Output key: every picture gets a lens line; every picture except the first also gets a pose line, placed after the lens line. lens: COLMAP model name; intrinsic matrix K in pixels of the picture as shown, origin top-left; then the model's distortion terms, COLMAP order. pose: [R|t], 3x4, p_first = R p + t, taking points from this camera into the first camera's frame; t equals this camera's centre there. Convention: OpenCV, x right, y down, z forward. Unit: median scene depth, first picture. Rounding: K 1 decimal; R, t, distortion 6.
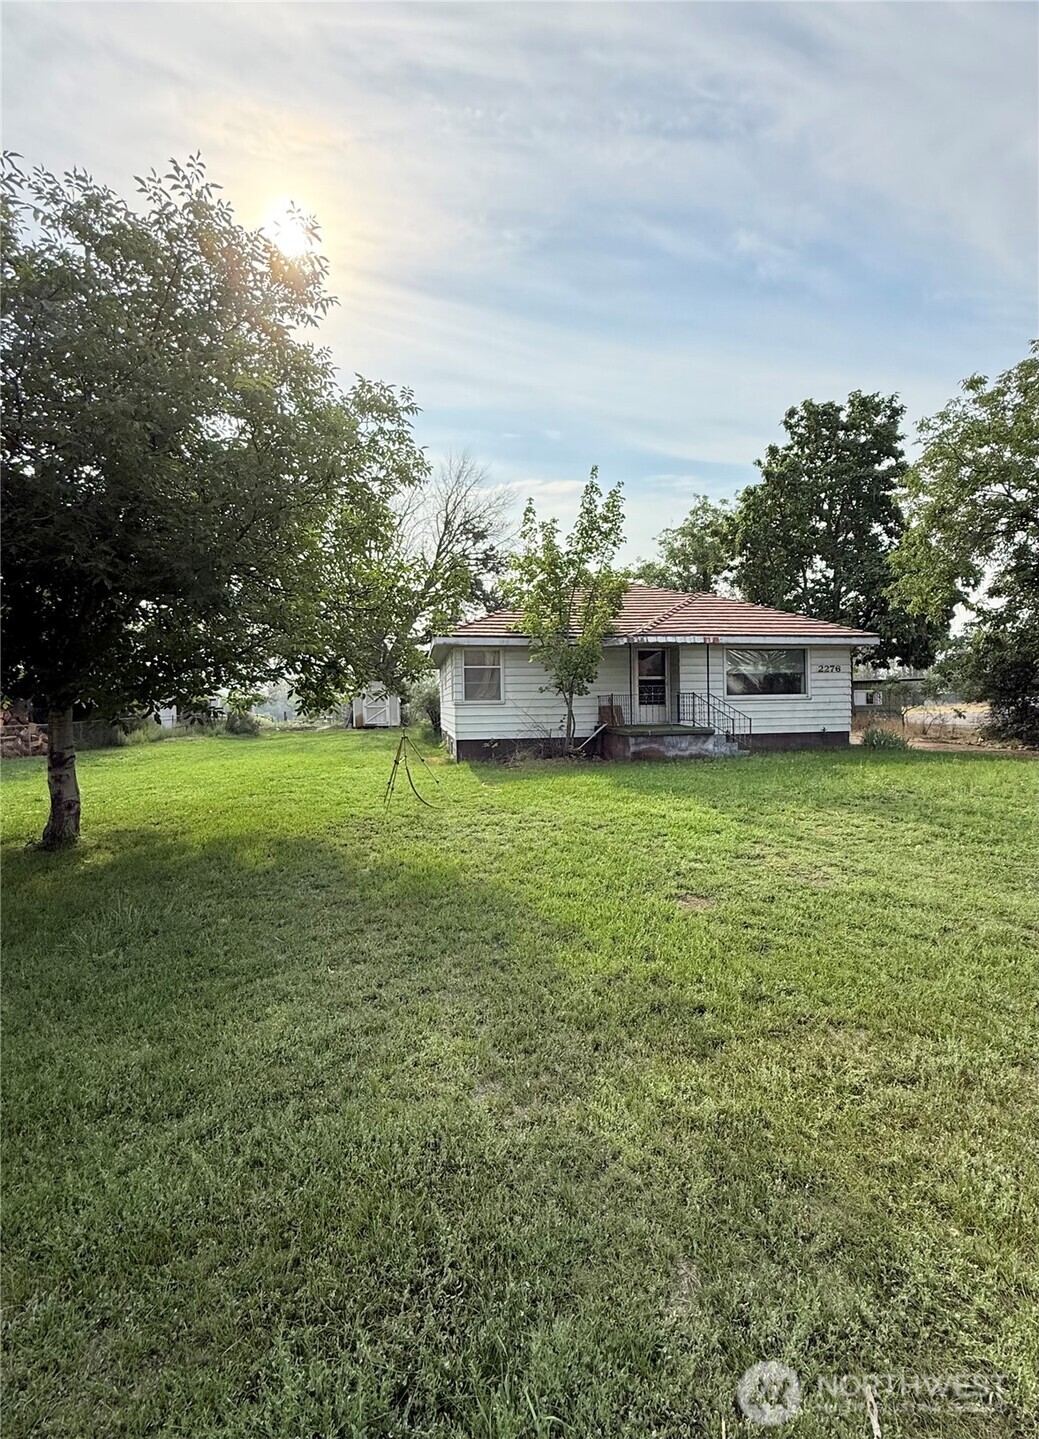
lens RADIAL K [[635.2, 0, 531.6], [0, 635.2, 718.1], [0, 0, 1]] dist [0.000274, 0.000172]
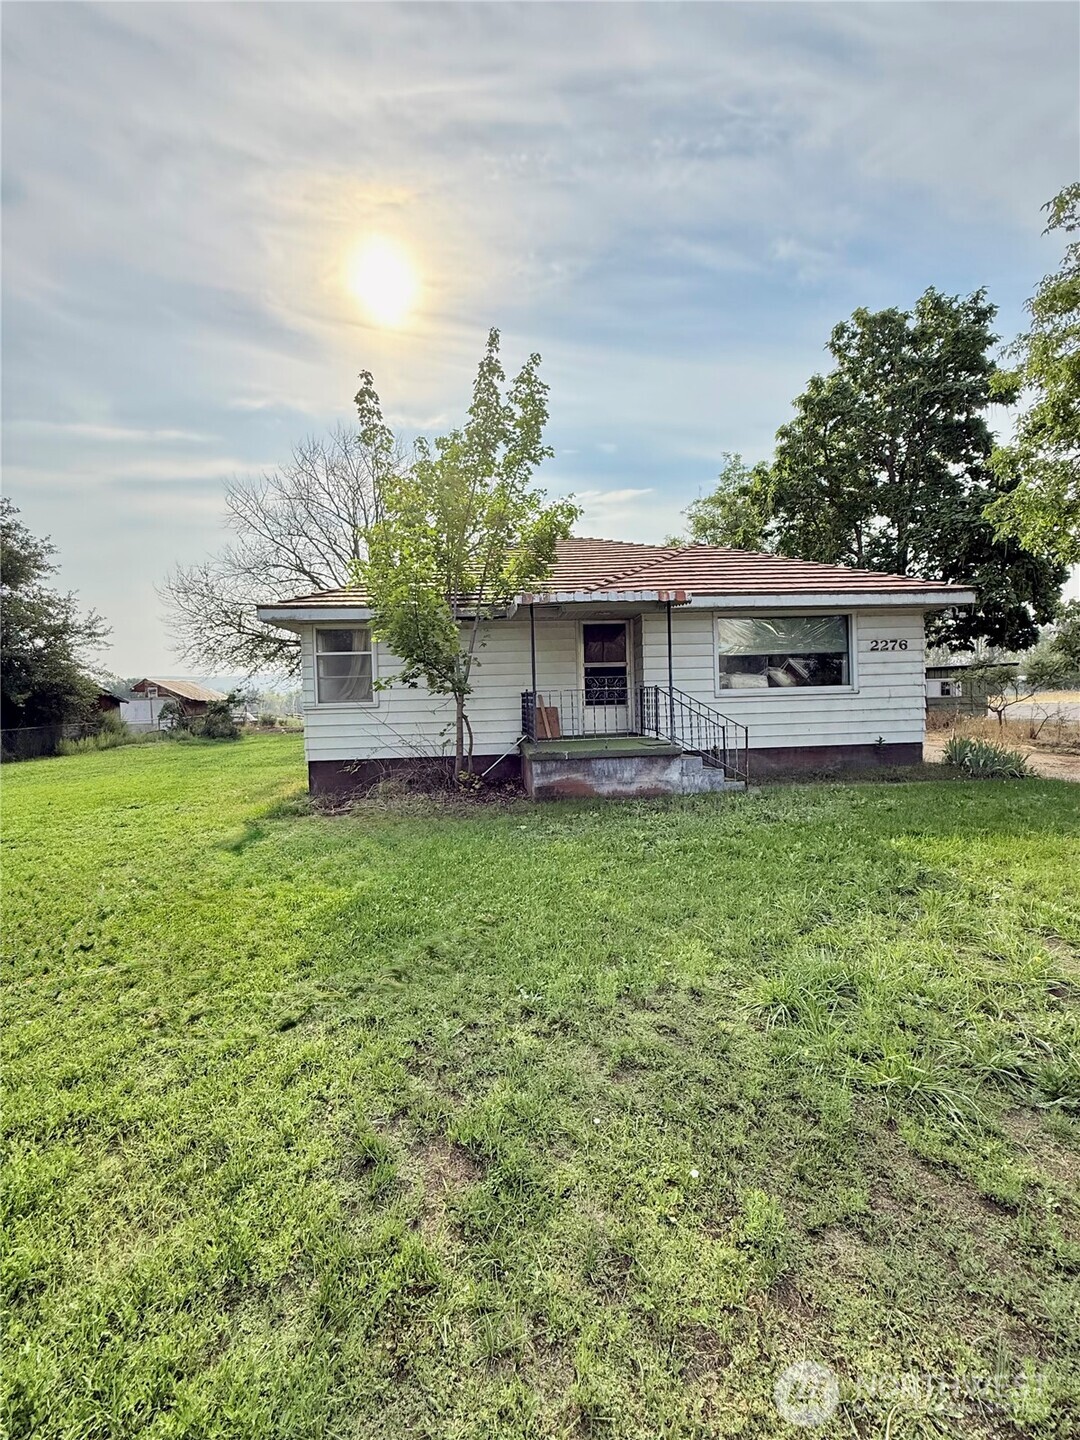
lens RADIAL K [[573.3, 0, 539.9], [0, 573.3, 717.8], [0, 0, 1]] dist [-0.000178, -0.000049]
pose [[0.993112, -0.010106, -0.116731, 0.163198], [0.011488, 0.999872, 0.011177, -0.012921], [0.116603, -0.012441, 0.993101, 0.337290]]
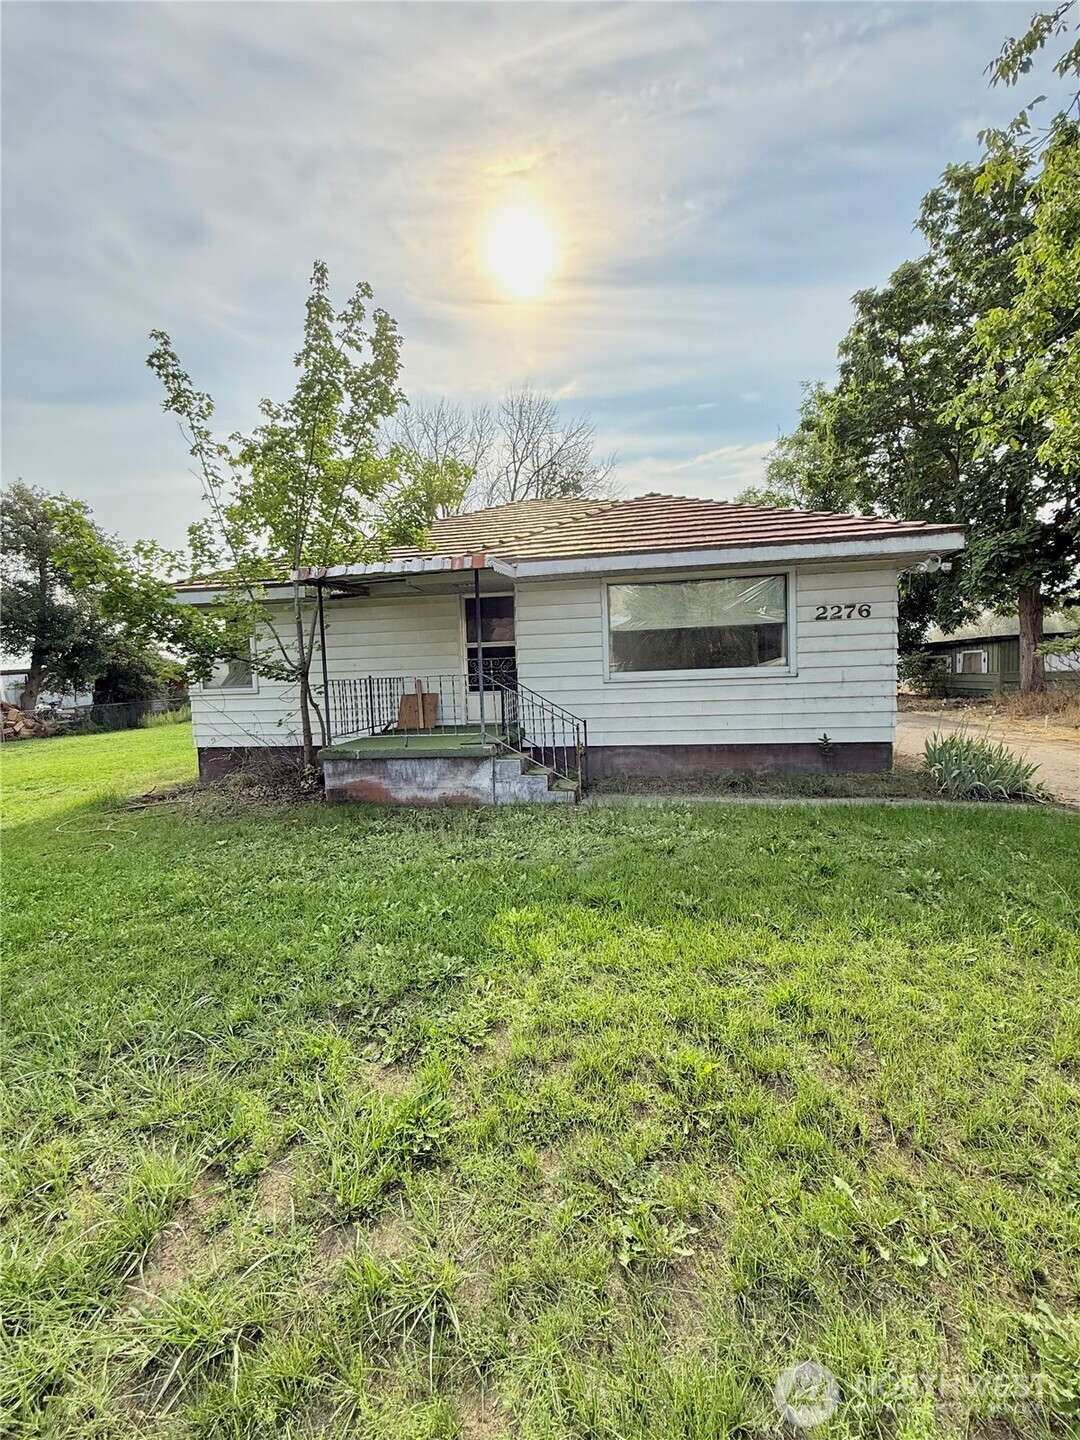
lens RADIAL K [[570.7, 0, 538.8], [0, 570.7, 715.1], [0, 0, 1]] dist [-0.004272, 0.000067]
pose [[0.937698, 0.006642, -0.347389, 0.352554], [0.013174, 0.998419, 0.054648, -0.022905], [0.347203, -0.055819, 0.936127, 0.449919]]
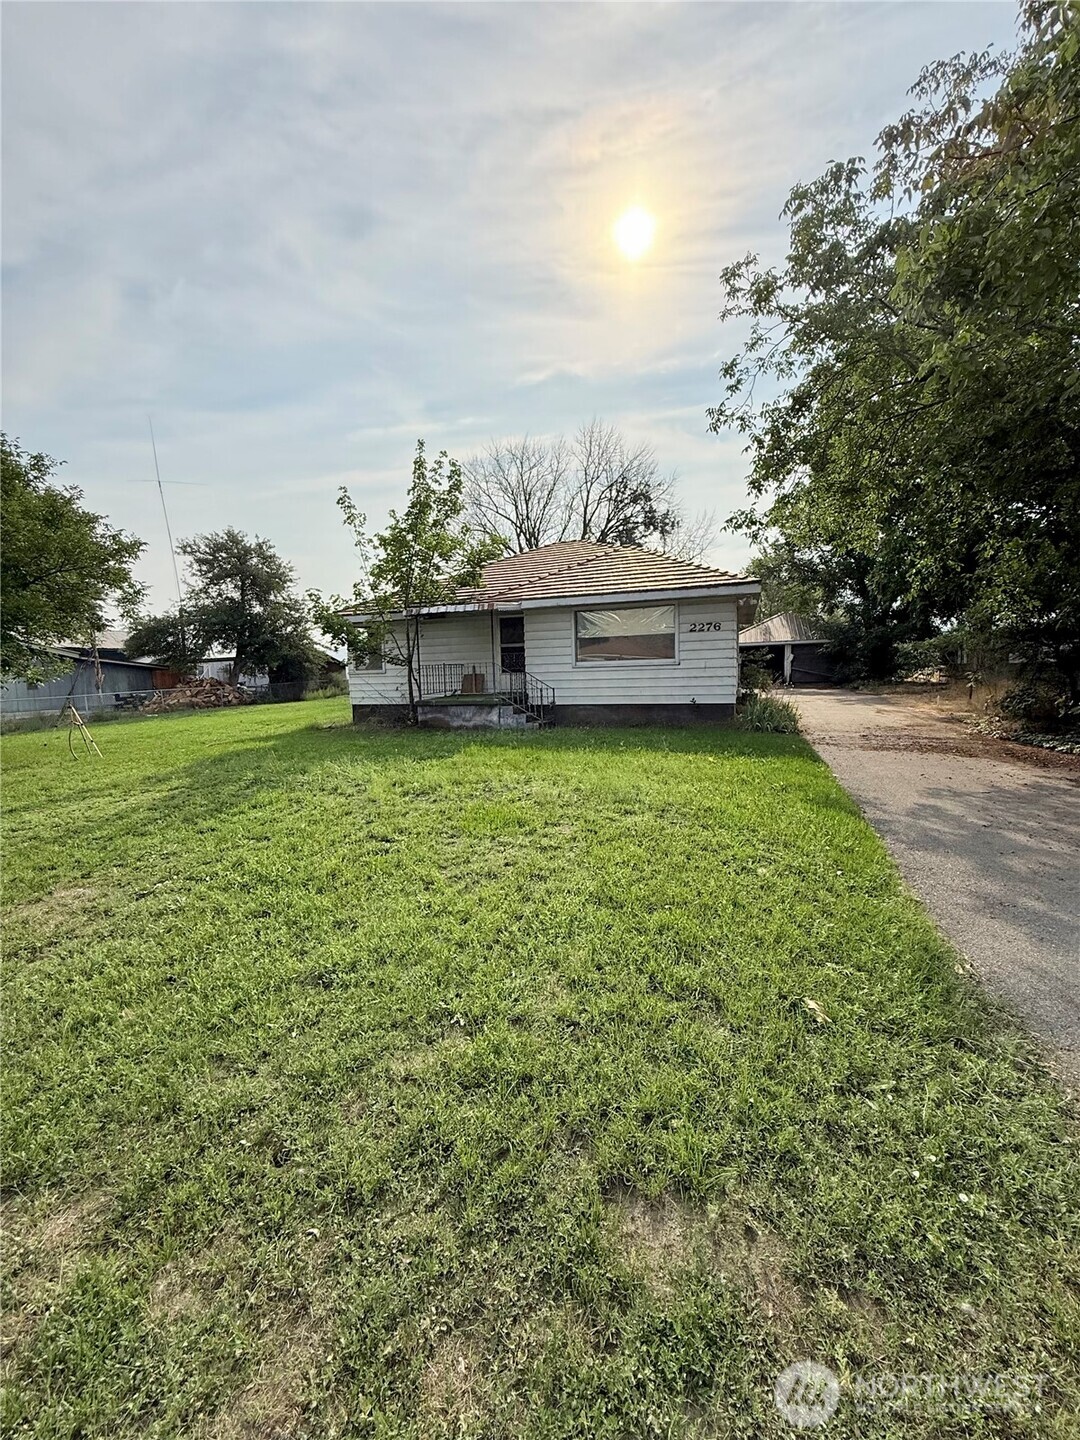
lens RADIAL K [[589.9, 0, 540.0], [0, 589.9, 720.0], [0, 0, 1]] dist [-0.032214, -0.000026]
pose [[0.857498, 0.035438, -0.513265, 0.594078], [0.004884, 0.997019, 0.076997, -0.015075], [0.514463, -0.068532, 0.854769, 0.202766]]
